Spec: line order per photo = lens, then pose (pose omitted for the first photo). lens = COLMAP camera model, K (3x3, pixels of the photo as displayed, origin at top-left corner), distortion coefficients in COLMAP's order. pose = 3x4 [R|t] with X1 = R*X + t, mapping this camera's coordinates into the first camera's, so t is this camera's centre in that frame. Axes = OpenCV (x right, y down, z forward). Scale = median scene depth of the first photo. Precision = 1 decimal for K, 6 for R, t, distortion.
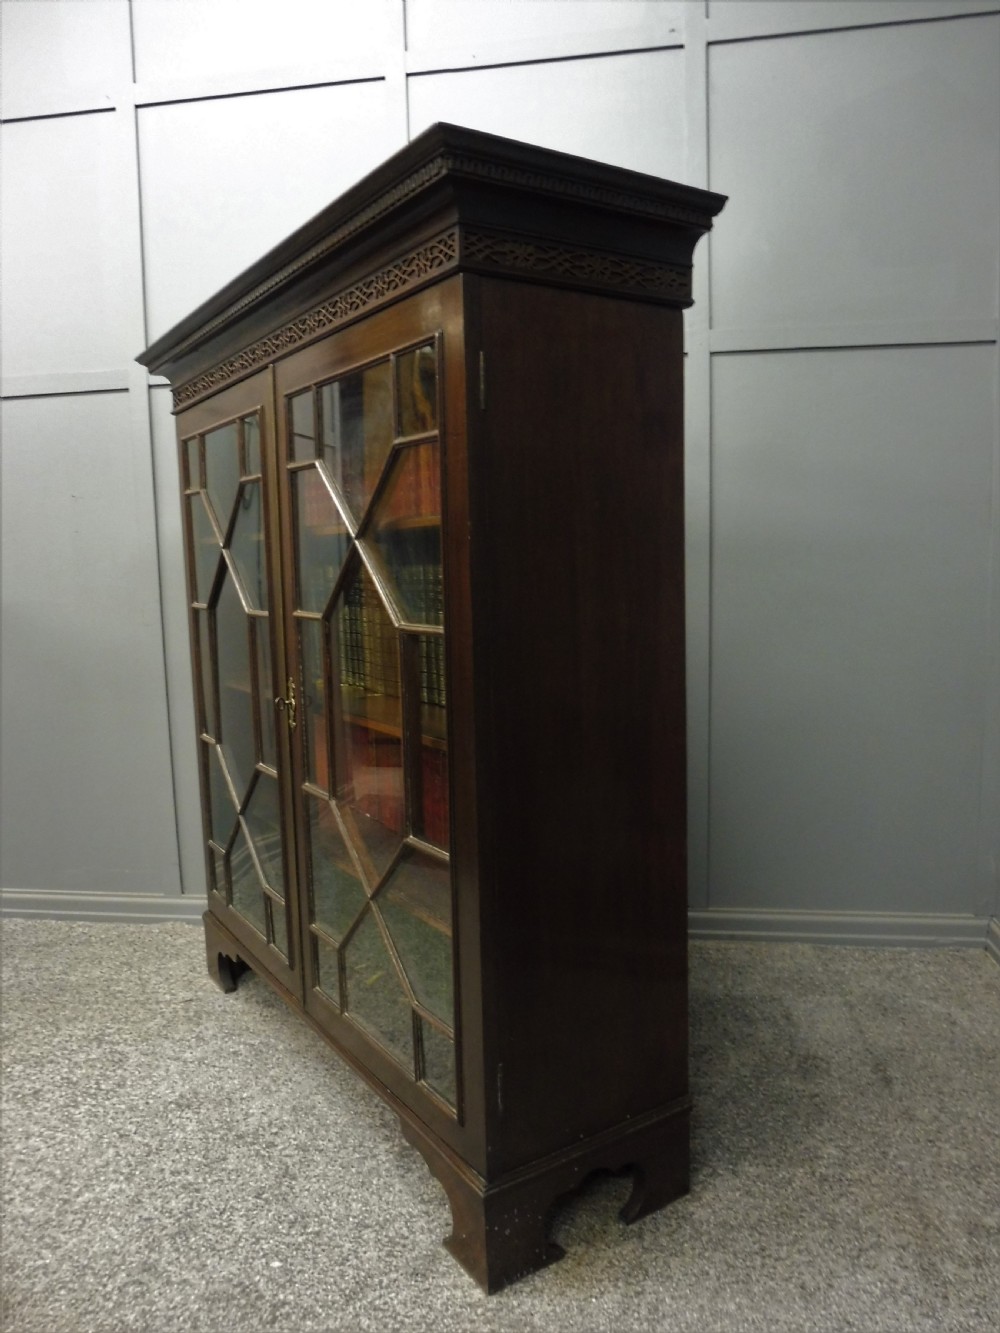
lens RADIAL K [[974.6, 0, 496.7], [0, 974.6, 666.2], [0, 0, 1]] dist [-0.039569, 0.011982]
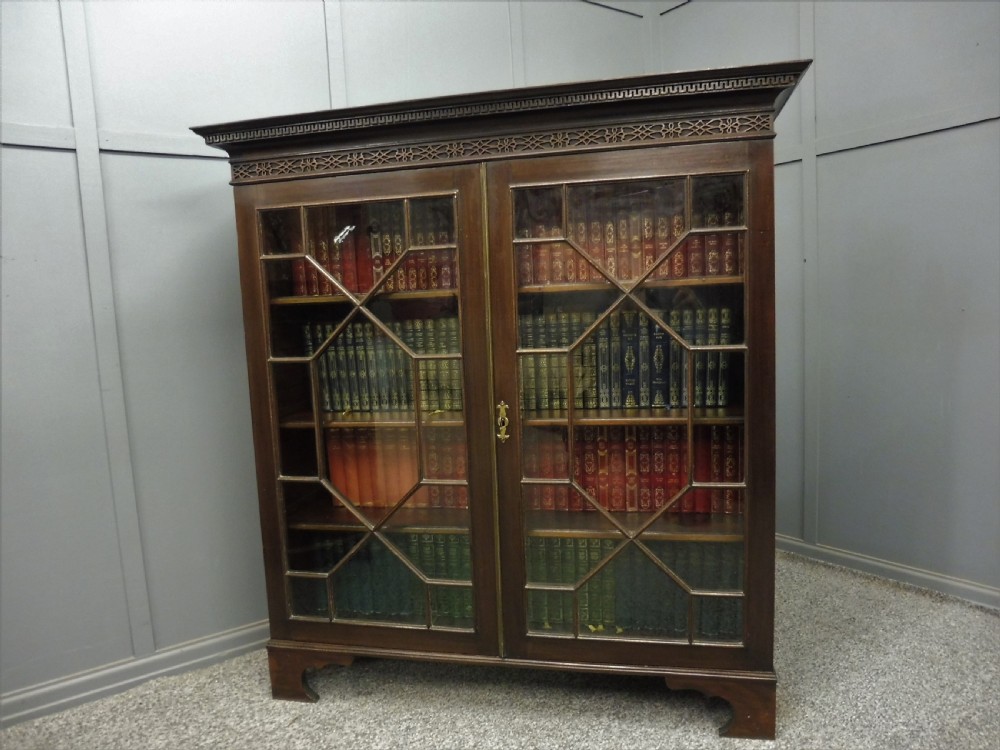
lens RADIAL K [[721.6, 0, 500.0], [0, 721.6, 375.0], [0, 0, 1]] dist [-0.048080, 0.006744]
pose [[0.712602, -0.076403, 0.697396, -0.995036], [0.104011, 0.994573, 0.002682, -0.029288], [-0.693815, 0.070626, 0.716681, 0.342718]]
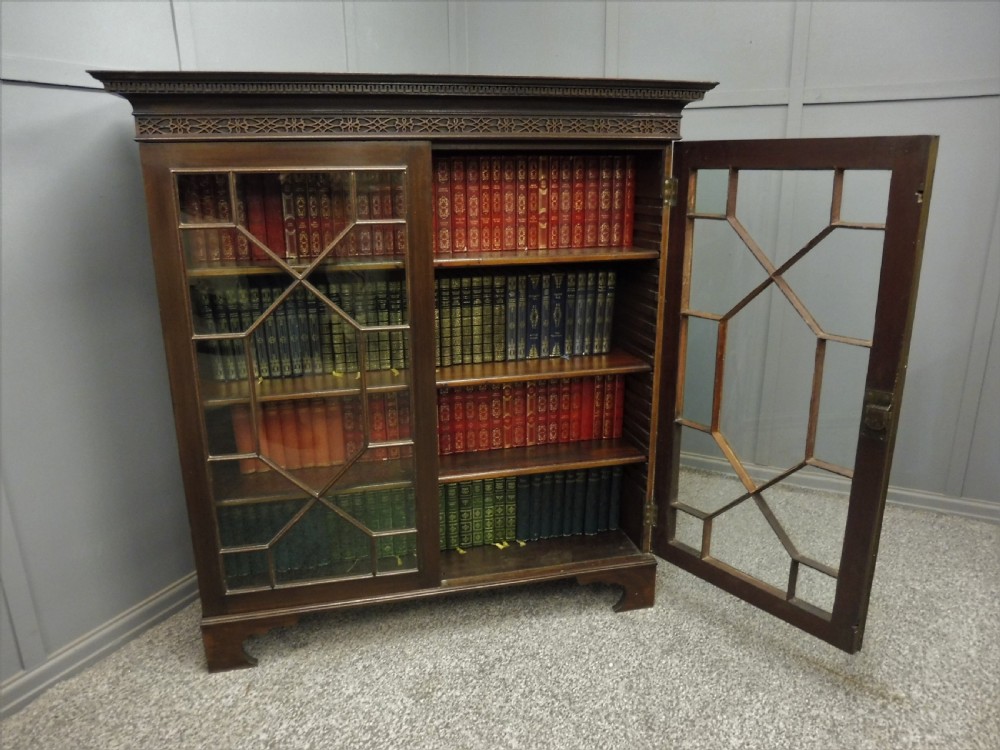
lens RADIAL K [[721.6, 0, 500.0], [0, 721.6, 375.0], [0, 0, 1]] dist [-0.048080, 0.006744]
pose [[0.329469, -0.235273, 0.914383, -1.289679], [0.104538, 0.971591, 0.212325, -0.214683], [-0.938361, 0.025633, 0.344704, 0.635935]]
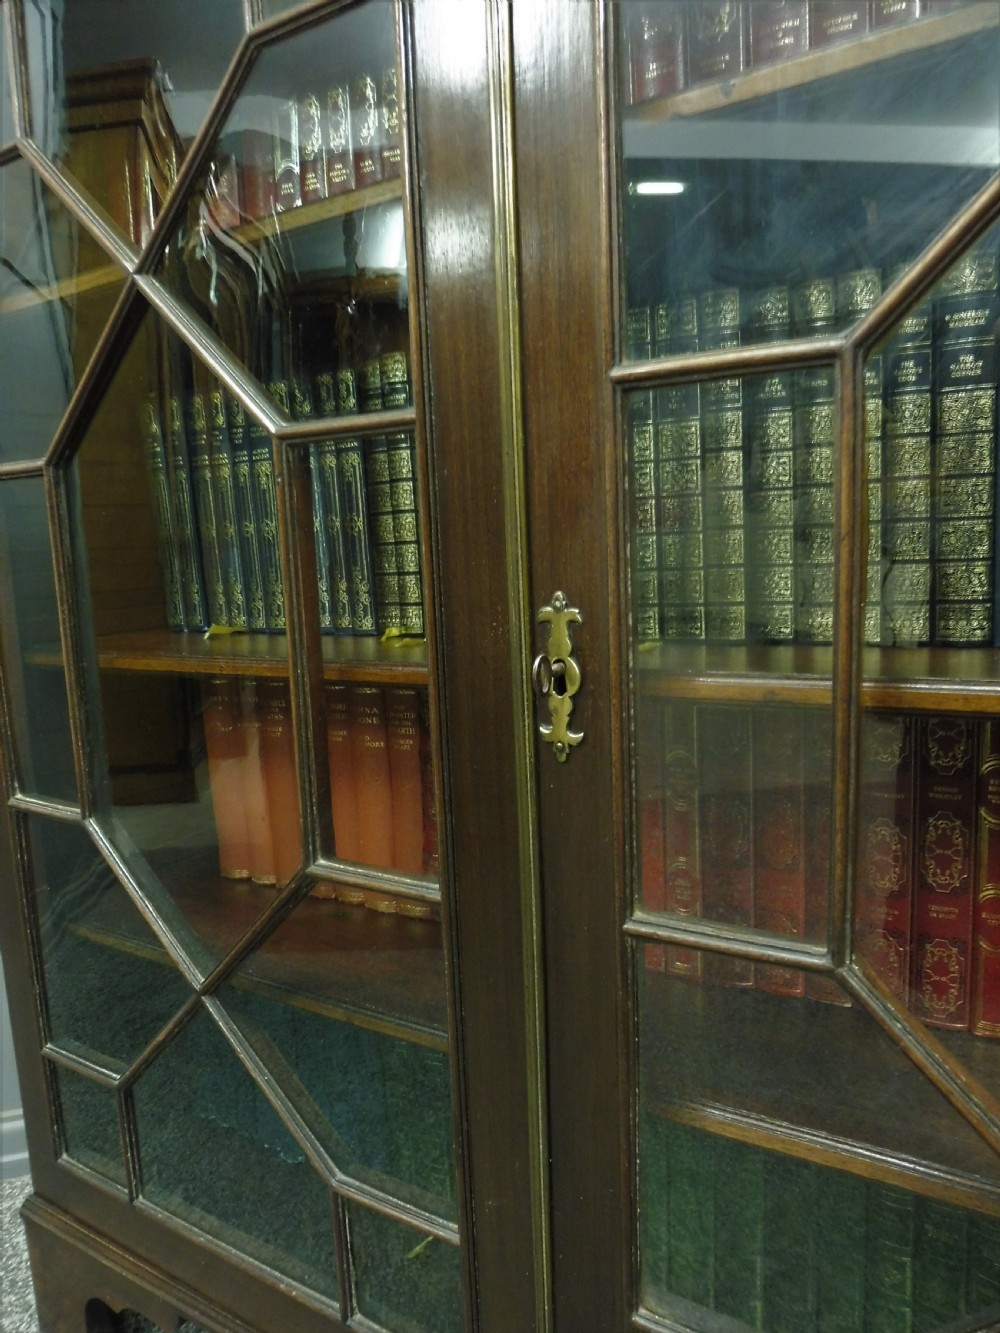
lens RADIAL K [[974.6, 0, 496.7], [0, 974.6, 666.2], [0, 0, 1]] dist [-0.039569, 0.011982]
pose [[0.912309, -0.071759, 0.403166, -0.404881], [0.069381, 0.997379, 0.020523, 0.031370], [-0.403582, 0.009249, 0.914897, 0.803044]]
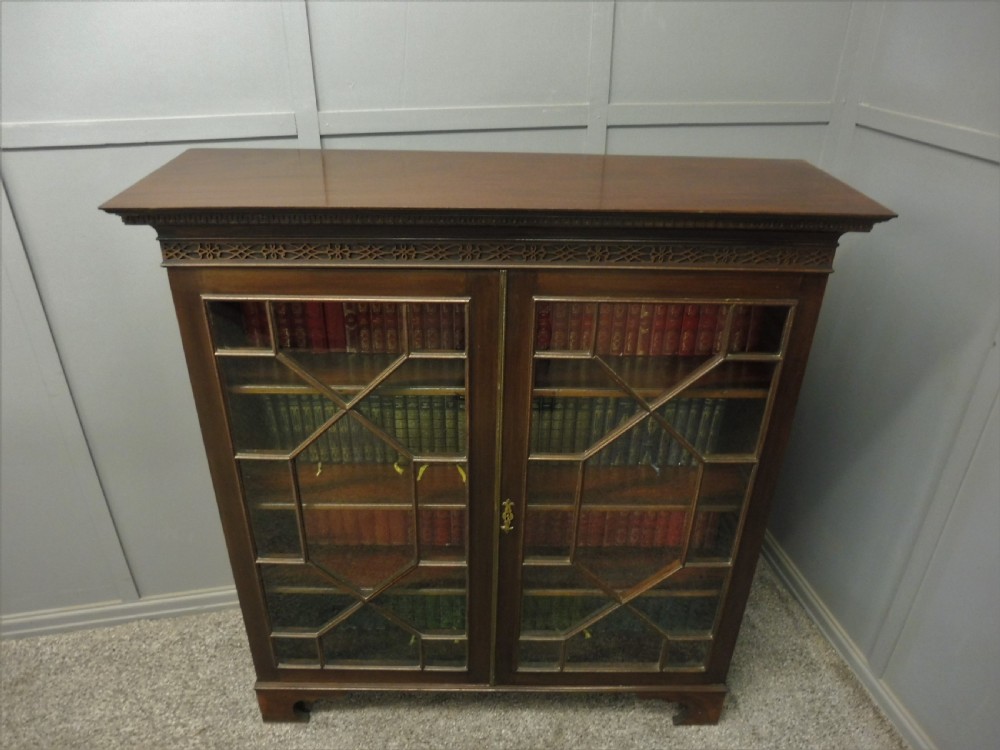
lens RADIAL K [[717.1, 0, 501.6], [0, 717.1, 369.4], [0, 0, 1]] dist [-0.035218, -0.002511]
pose [[0.536788, -0.369563, 0.758473, -0.964127], [0.065189, 0.914445, 0.399425, -0.578326], [-0.841195, -0.164963, 0.514955, 0.623673]]
